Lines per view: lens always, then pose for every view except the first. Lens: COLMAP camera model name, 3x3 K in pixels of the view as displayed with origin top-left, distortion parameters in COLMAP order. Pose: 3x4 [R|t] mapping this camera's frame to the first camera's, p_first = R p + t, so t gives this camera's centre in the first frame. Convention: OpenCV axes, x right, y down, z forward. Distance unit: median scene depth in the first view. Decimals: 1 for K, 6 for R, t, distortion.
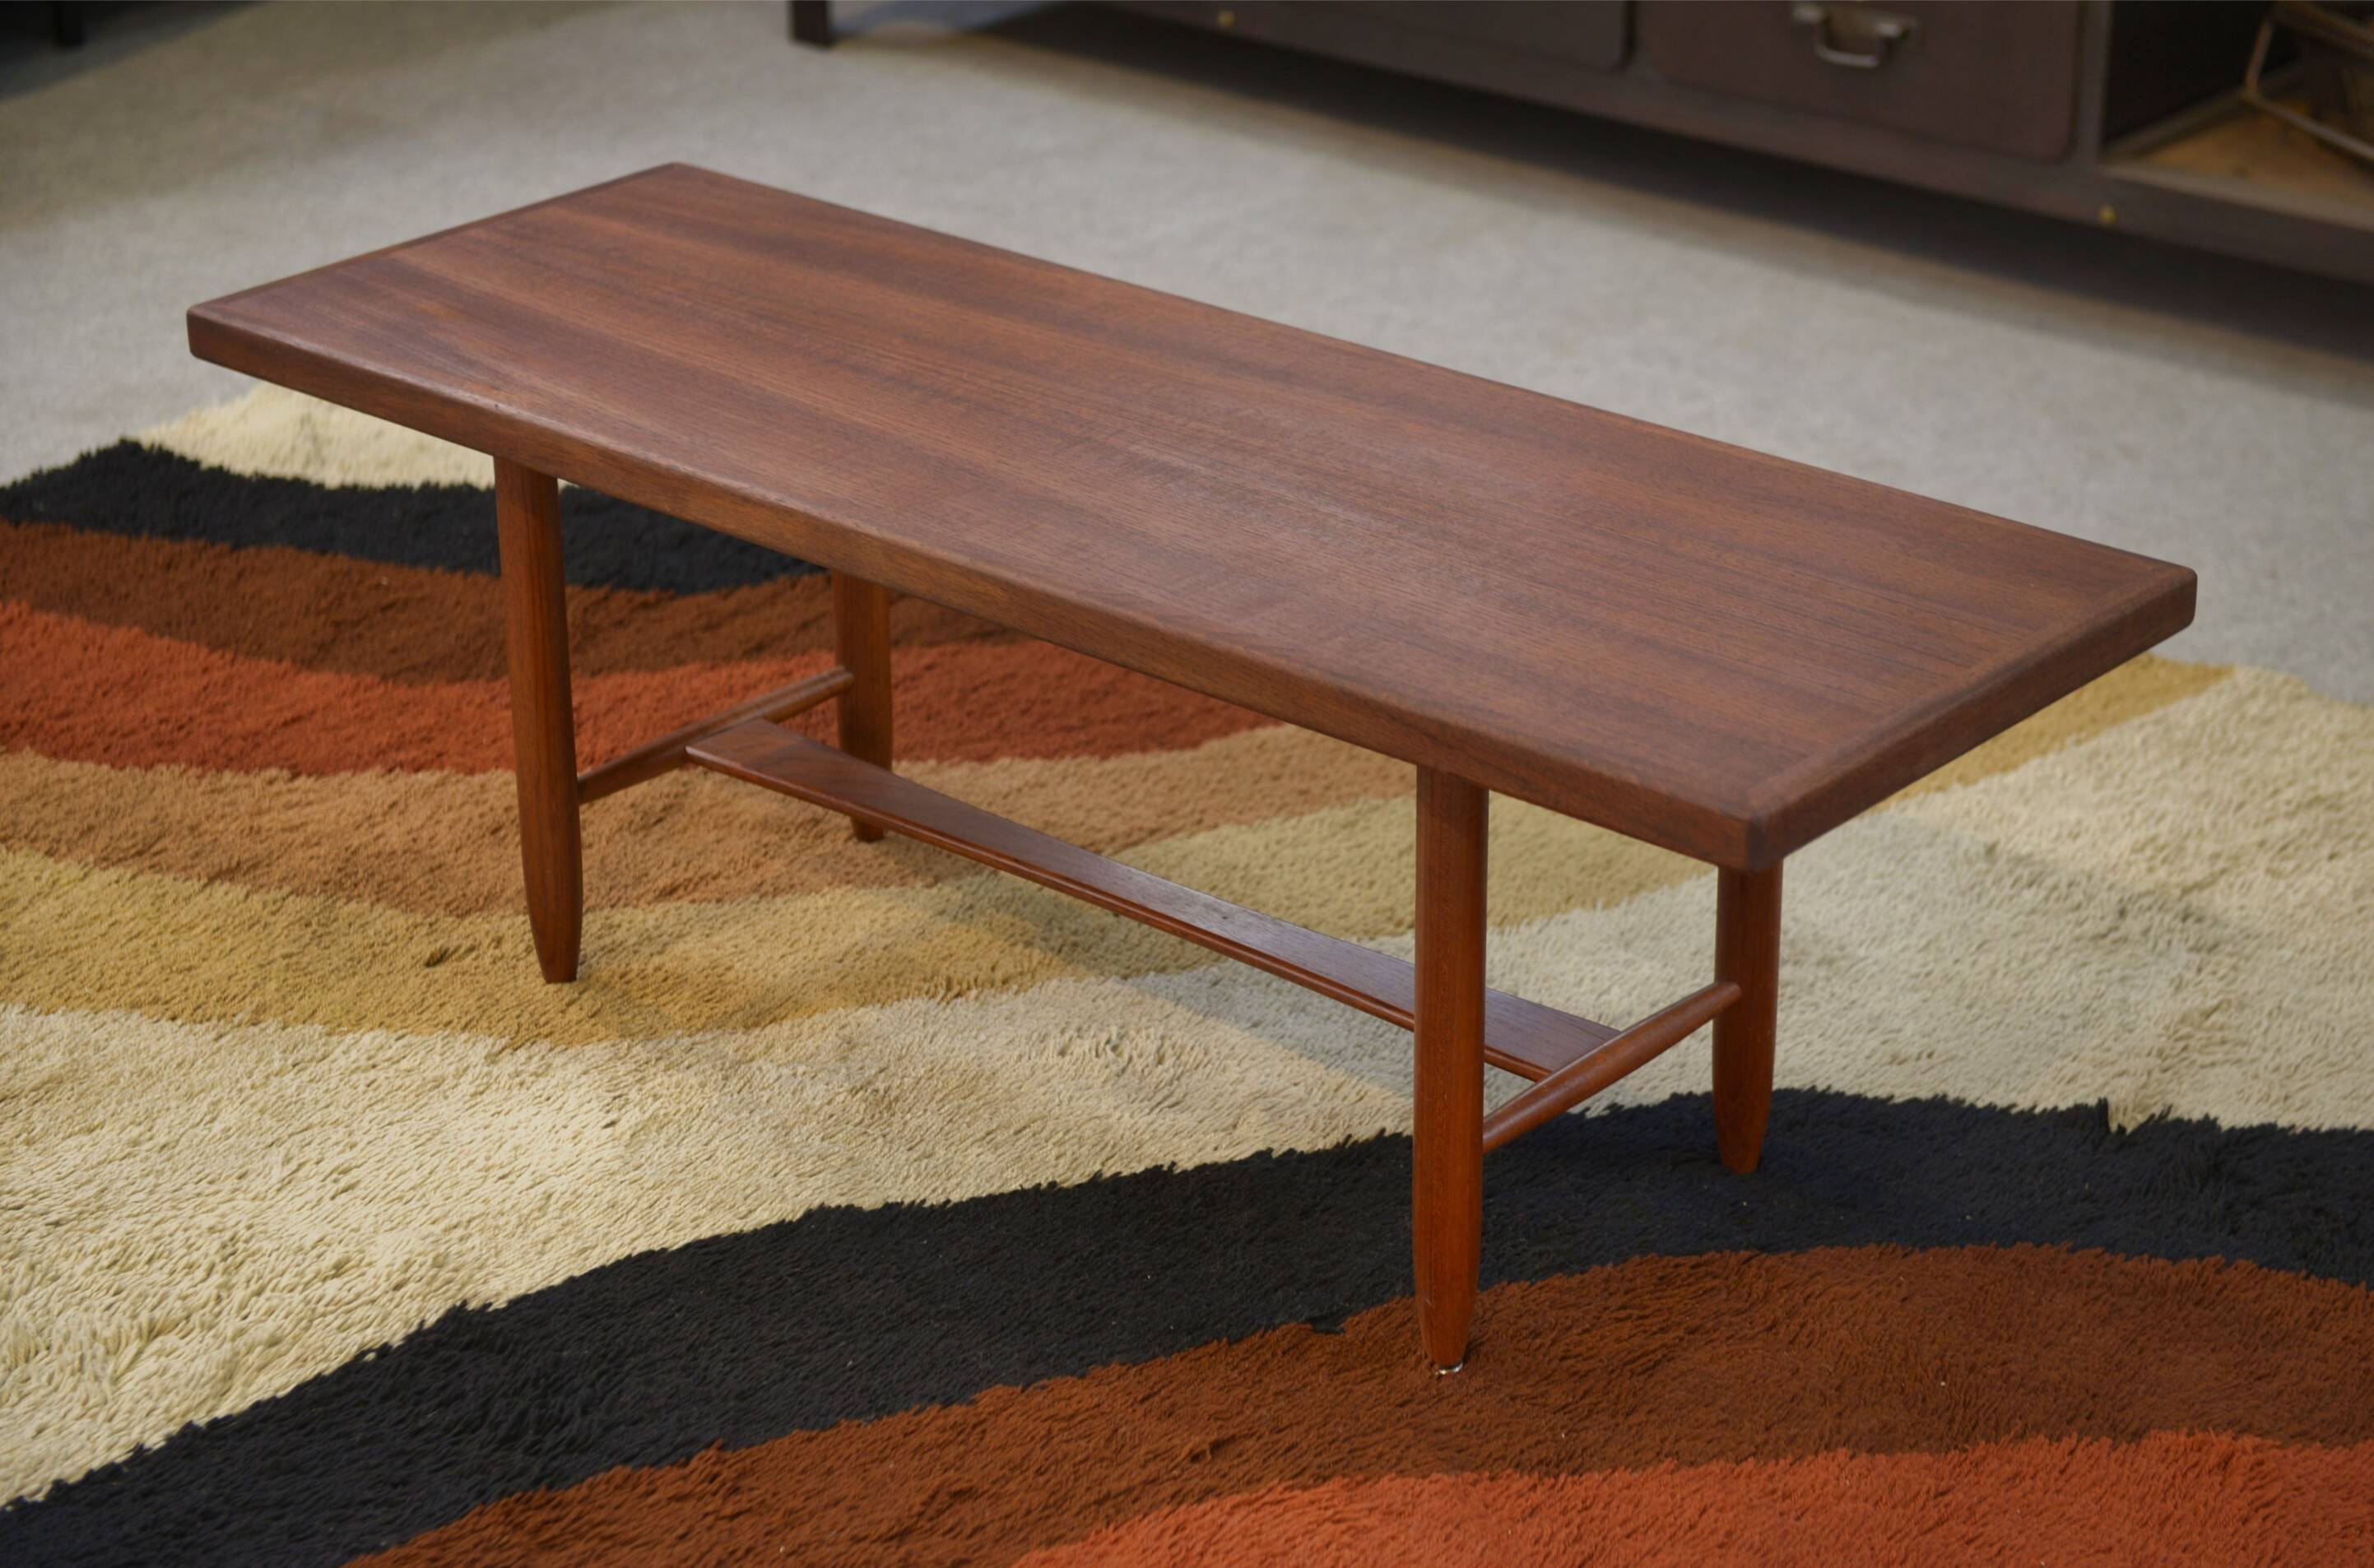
lens RADIAL K [[4653.4, 0, 1175.6], [0, 4653.4, 782.9], [0, 0, 1]] dist [0.086890, -0.067593]
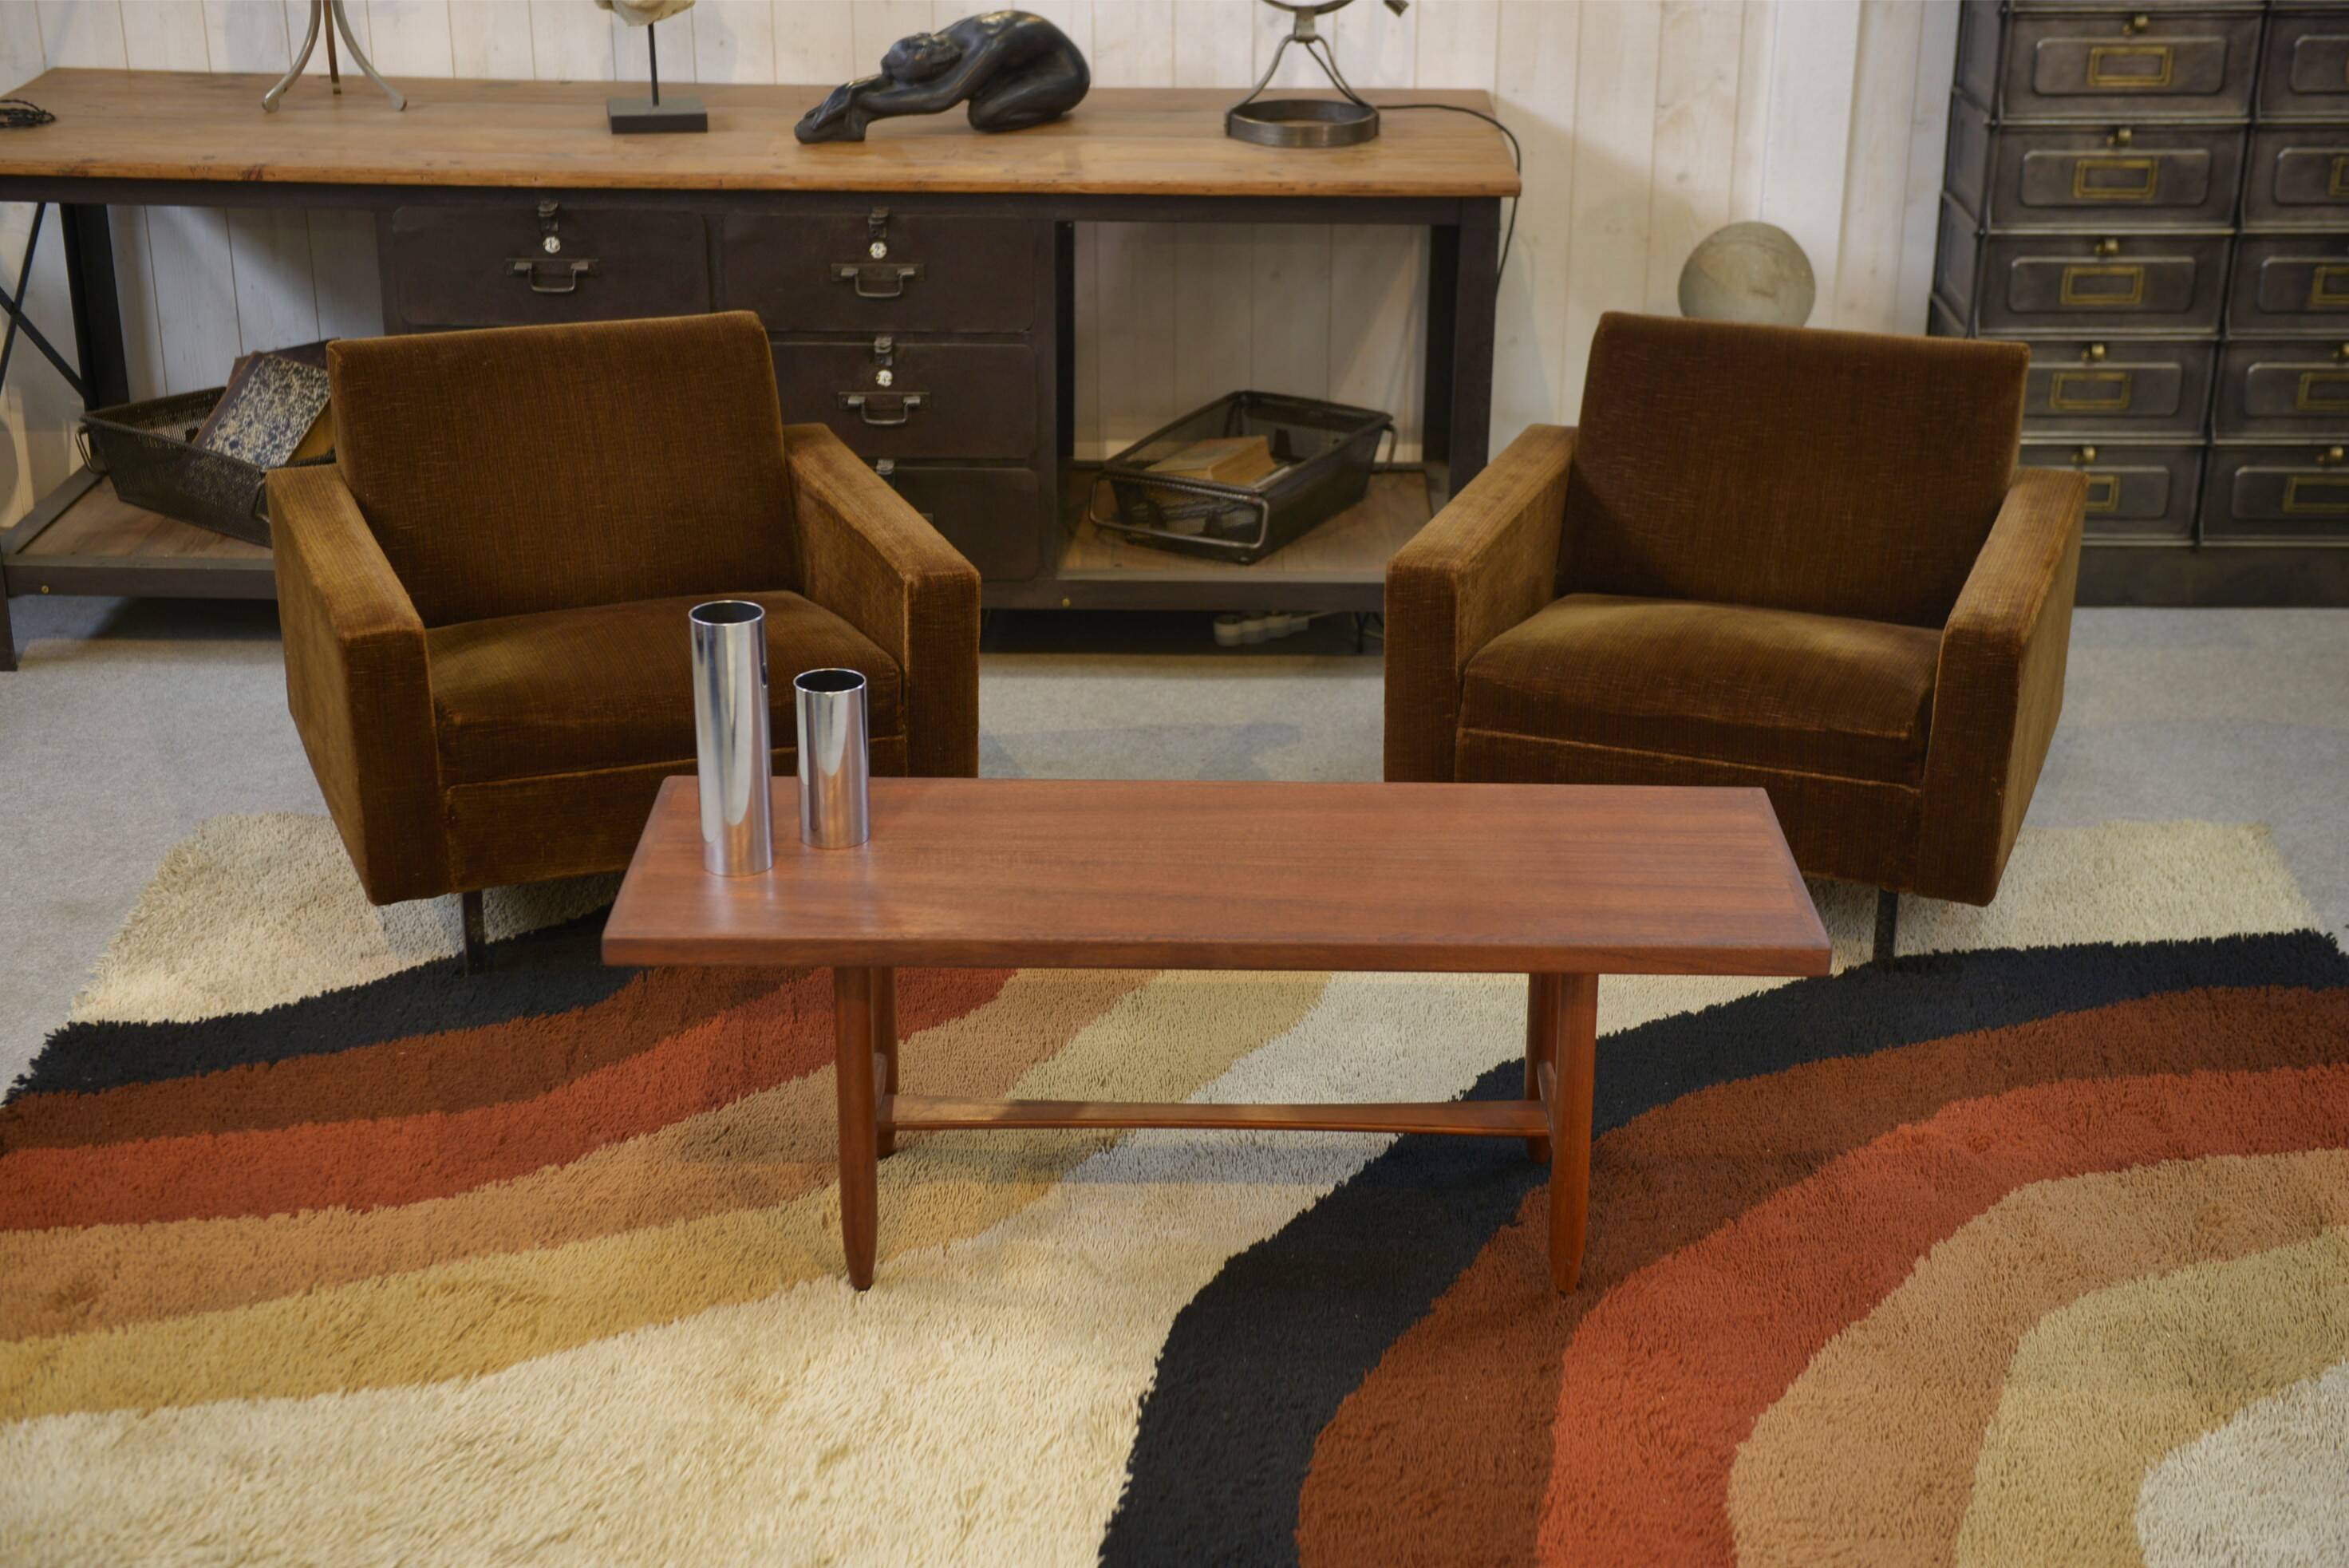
lens RADIAL K [[3441.8, 0, 1174.5], [0, 3441.8, 784.0], [0, 0, 1]] dist [0.107830, 0.018646]
pose [[0.753690, -0.223102, 0.618204, -0.784852], [0.256120, 0.965961, 0.036352, -0.124375], [-0.605271, 0.130936, 0.785177, -0.039149]]
